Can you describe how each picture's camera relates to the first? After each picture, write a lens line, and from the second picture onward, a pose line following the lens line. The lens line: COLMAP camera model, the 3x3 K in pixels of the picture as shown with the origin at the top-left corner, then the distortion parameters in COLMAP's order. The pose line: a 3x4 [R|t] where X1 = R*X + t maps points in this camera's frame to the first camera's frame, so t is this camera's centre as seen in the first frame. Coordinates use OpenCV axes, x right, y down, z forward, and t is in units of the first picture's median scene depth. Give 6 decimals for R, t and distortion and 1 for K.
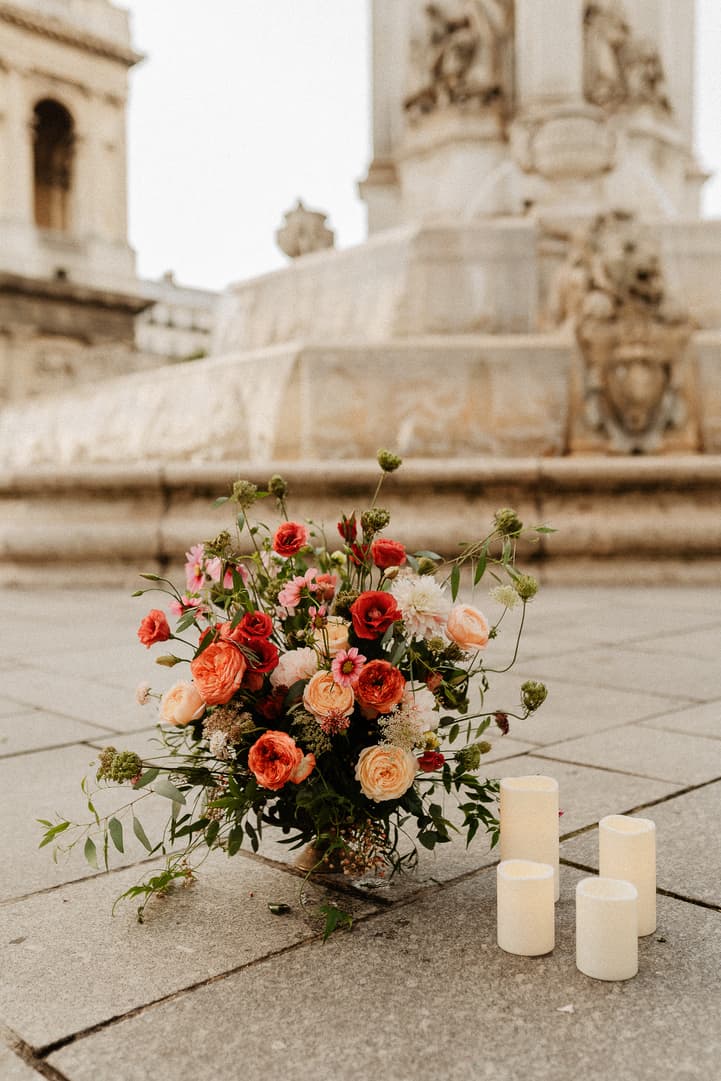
lens RADIAL K [[1002.1, 0, 360.5], [0, 1002.1, 540.5], [0, 0, 1]] dist [0.012786, 0.010178]
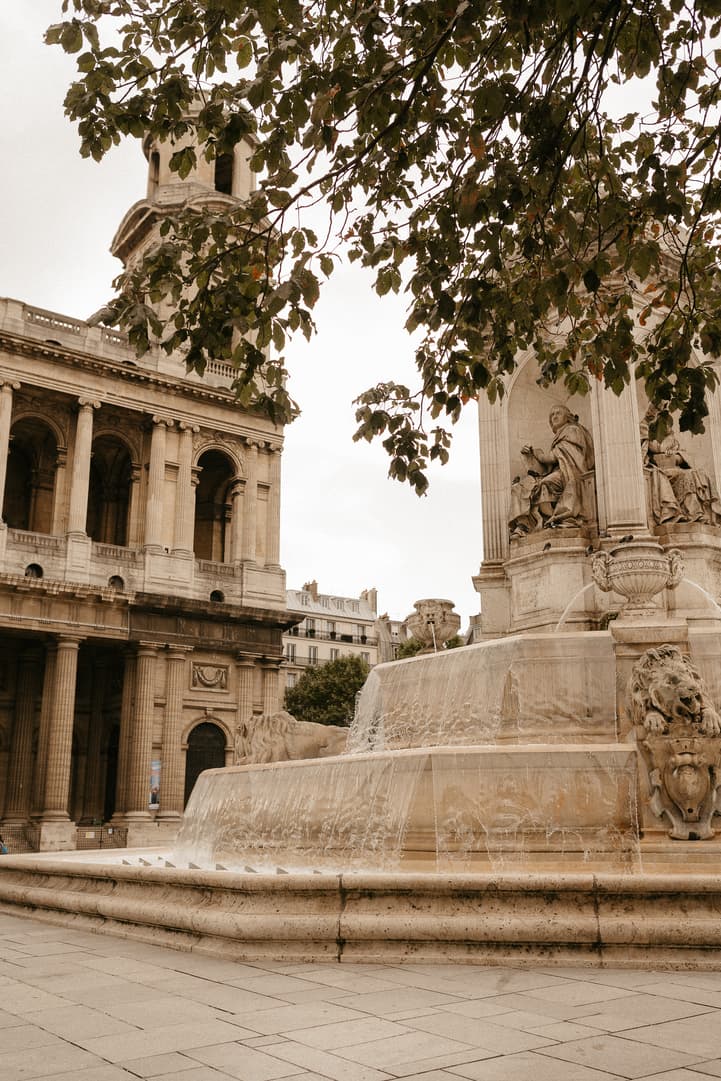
lens RADIAL K [[1002.1, 0, 360.5], [0, 1002.1, 540.5], [0, 0, 1]] dist [0.012786, 0.010178]
pose [[0.991321, -0.031772, -0.127563, 0.017808], [-0.005106, 0.960317, -0.278864, -0.058523], [0.131361, 0.277096, 0.951821, -0.246730]]
